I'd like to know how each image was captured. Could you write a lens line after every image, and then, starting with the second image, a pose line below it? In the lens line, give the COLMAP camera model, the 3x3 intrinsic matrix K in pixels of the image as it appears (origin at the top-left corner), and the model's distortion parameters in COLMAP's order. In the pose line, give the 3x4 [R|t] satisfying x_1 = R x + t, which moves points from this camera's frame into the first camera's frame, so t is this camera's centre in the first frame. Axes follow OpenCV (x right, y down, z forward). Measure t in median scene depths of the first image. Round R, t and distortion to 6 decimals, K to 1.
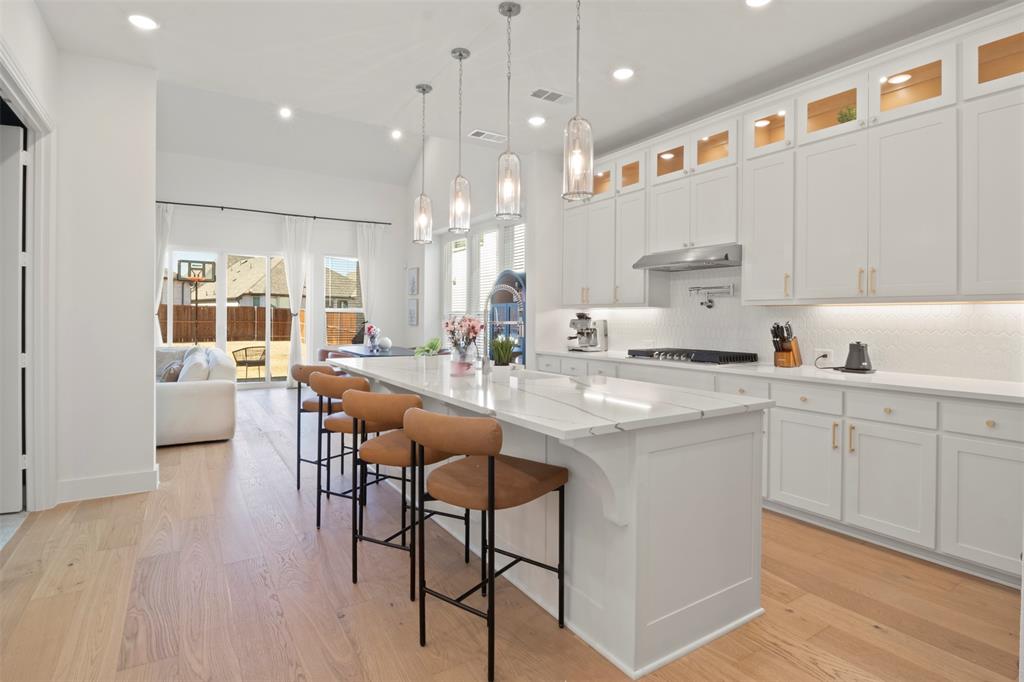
lens RADIAL K [[514.3, 0, 513.7], [0, 514.3, 328.7], [0, 0, 1]] dist [-0.004634, -0.000562]
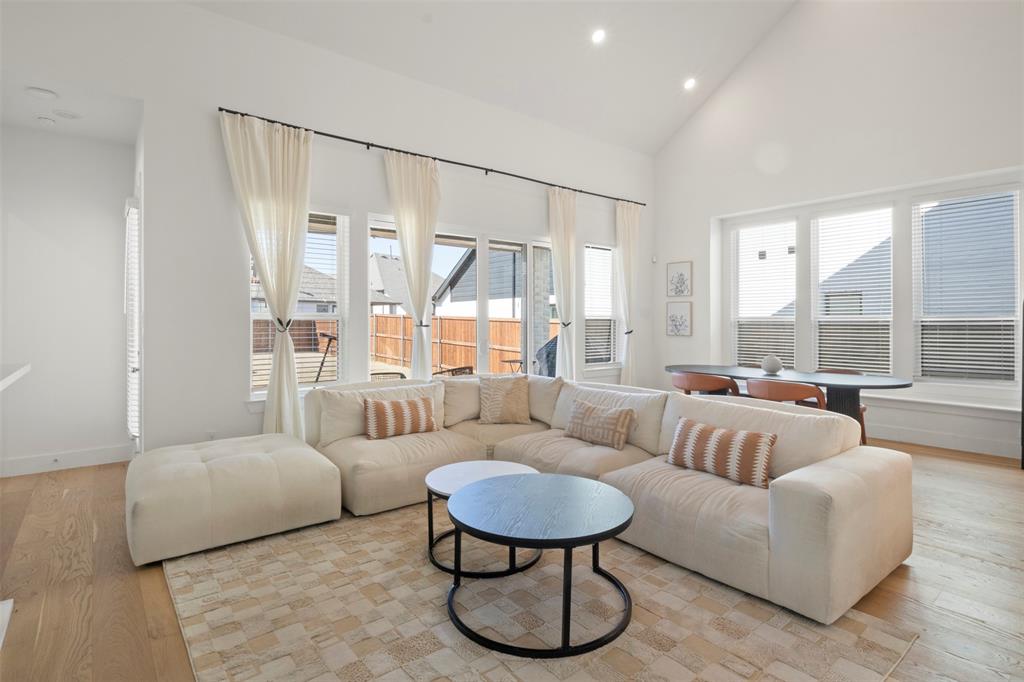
lens RADIAL K [[514.3, 0, 513.7], [0, 514.3, 328.7], [0, 0, 1]] dist [-0.004634, -0.000562]
pose [[0.993005, -0.002844, 0.118042, -0.987052], [0.004086, 0.999939, -0.010285, -0.018603], [-0.118005, 0.010695, 0.992955, 0.471389]]
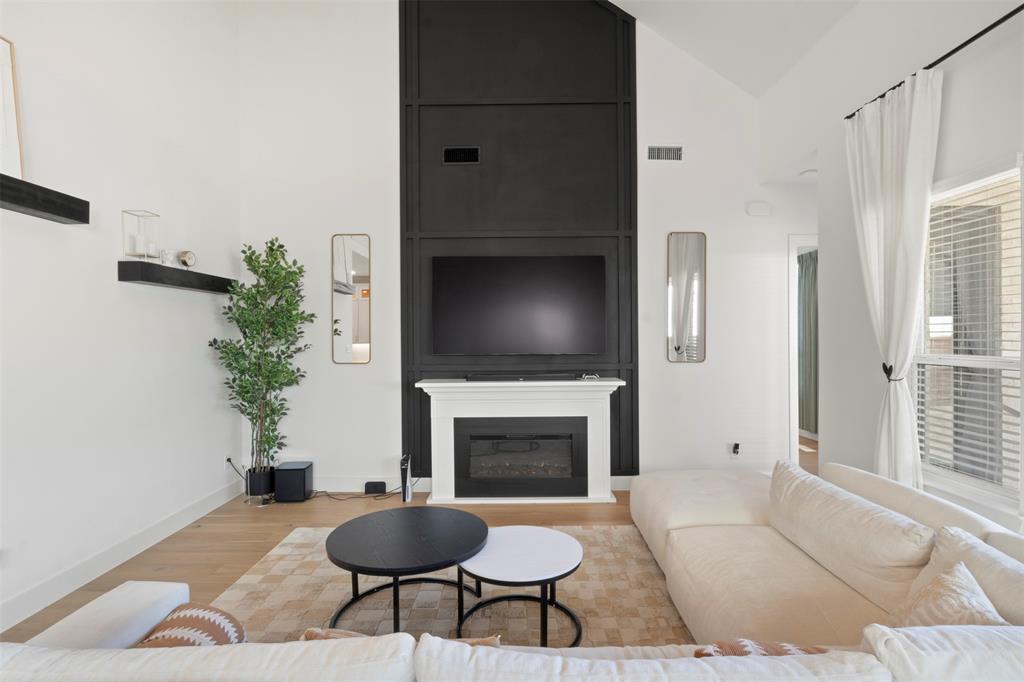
lens RADIAL K [[514.3, 0, 513.7], [0, 514.3, 328.7], [0, 0, 1]] dist [-0.004634, -0.000562]
pose [[-0.542760, -0.005694, -0.839869, -0.519613], [-0.012704, 0.999918, 0.001431, -0.090723], [0.839792, 0.011447, -0.542788, 1.275571]]
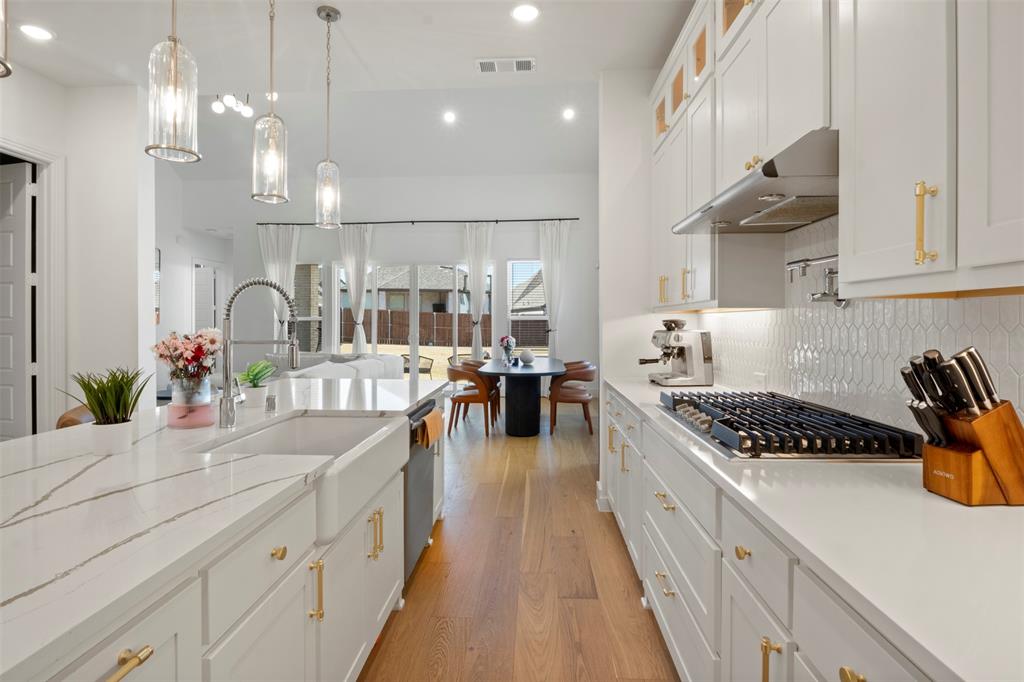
lens RADIAL K [[514.3, 0, 513.7], [0, 514.3, 328.7], [0, 0, 1]] dist [-0.004634, -0.000562]
pose [[0.815349, -0.000114, -0.578970, 0.328527], [-0.006058, 0.999944, -0.008729, -0.013820], [0.578938, 0.010624, 0.815302, 0.407008]]
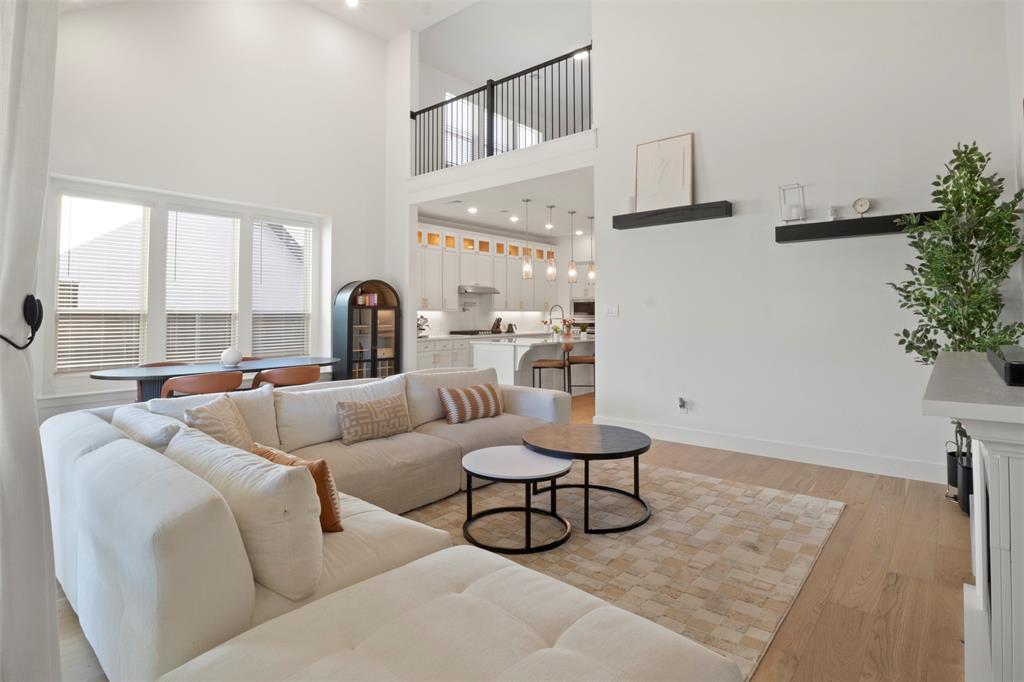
lens RADIAL K [[514.3, 0, 513.7], [0, 514.3, 328.7], [0, 0, 1]] dist [-0.004634, -0.000562]
pose [[-0.289716, -0.027564, 0.956716, -1.518309], [0.023286, 0.999086, 0.035836, -0.034818], [-0.956829, 0.032660, -0.288810, 1.213313]]
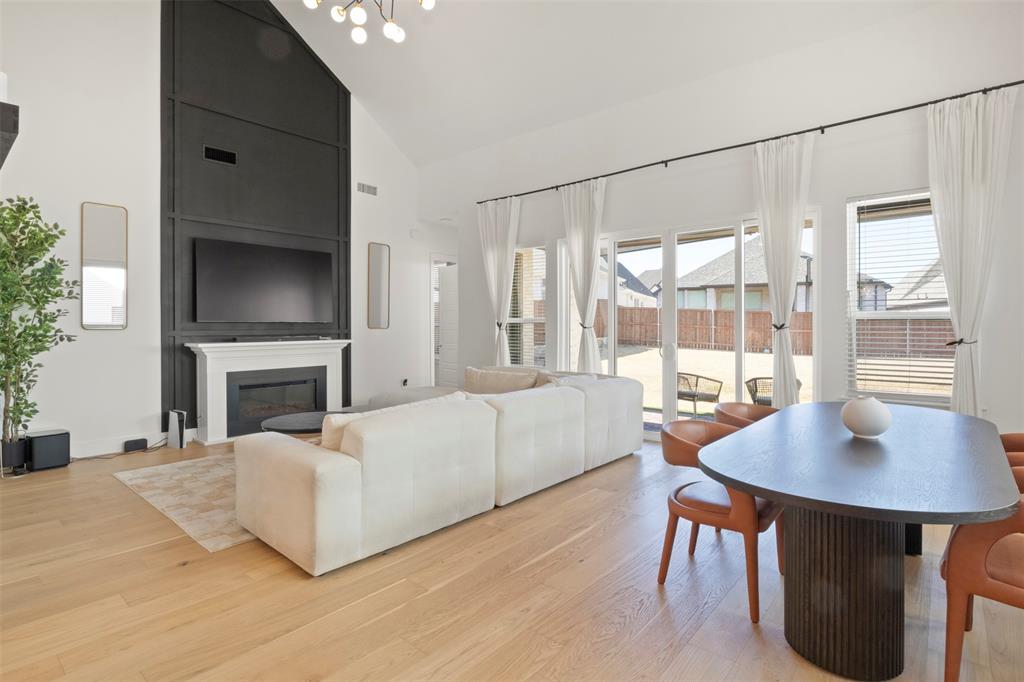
lens RADIAL K [[514.3, 0, 513.7], [0, 514.3, 328.7], [0, 0, 1]] dist [-0.004634, -0.000562]
pose [[0.294363, -0.002374, -0.955691, -0.004350], [-0.012178, 0.999906, -0.006235, -0.028751], [0.955616, 0.013474, 0.294306, 0.974705]]
